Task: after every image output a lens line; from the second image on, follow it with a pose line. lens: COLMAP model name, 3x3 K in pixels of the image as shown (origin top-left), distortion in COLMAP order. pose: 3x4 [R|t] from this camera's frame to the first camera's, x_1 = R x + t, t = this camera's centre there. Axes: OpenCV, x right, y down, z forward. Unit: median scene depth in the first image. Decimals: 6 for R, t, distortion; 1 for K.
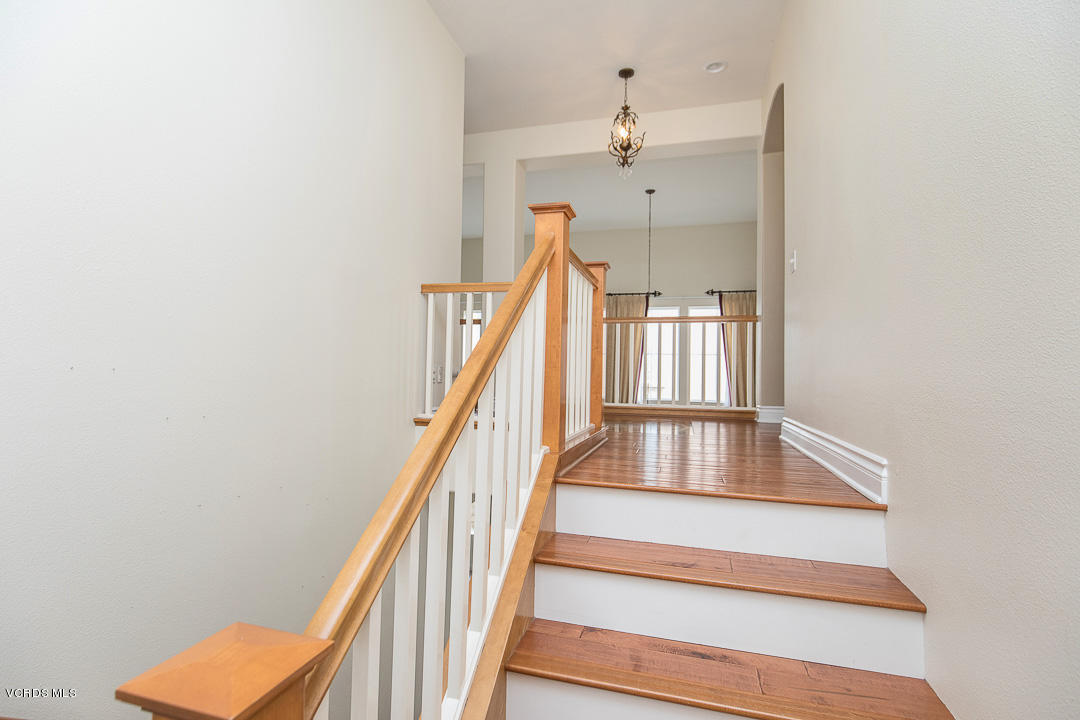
lens RADIAL K [[514.7, 0, 540.0], [0, 514.7, 360.0], [0, 0, 1]] dist [-0.001354, -0.000089]
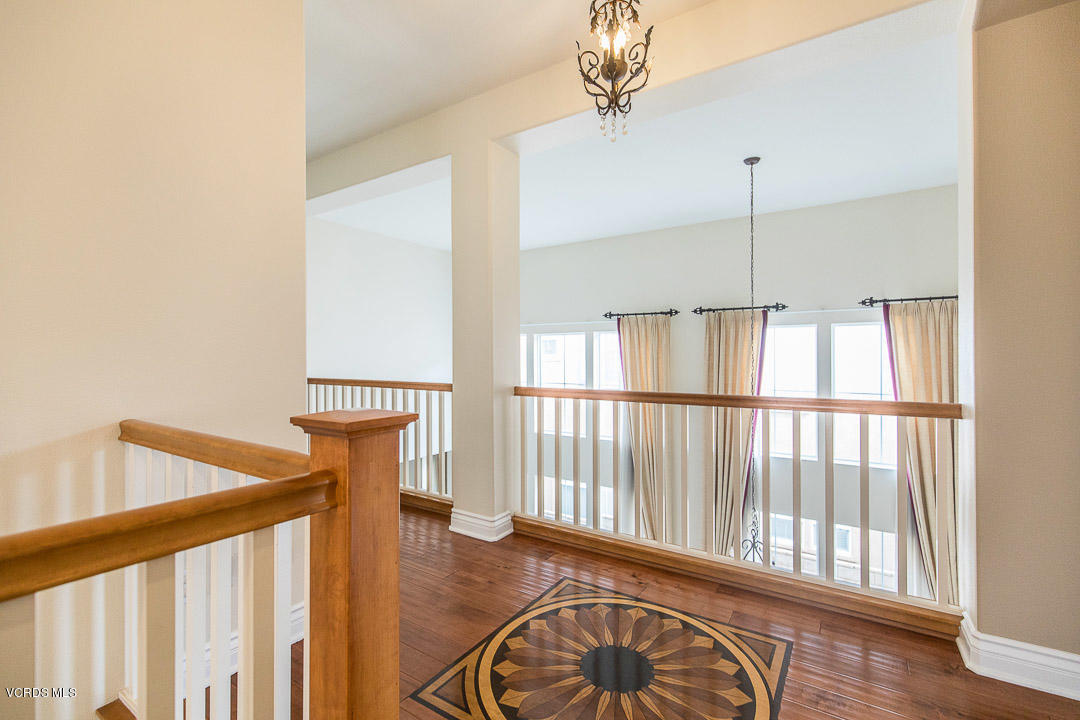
lens RADIAL K [[482.7, 0, 538.5], [0, 482.7, 357.6], [0, 0, 1]] dist [0.002218, -0.000189]
pose [[0.952974, -0.020607, -0.302351, 0.115209], [0.028101, 0.999396, 0.020455, -0.085120], [0.301747, -0.027989, 0.952977, 0.283472]]
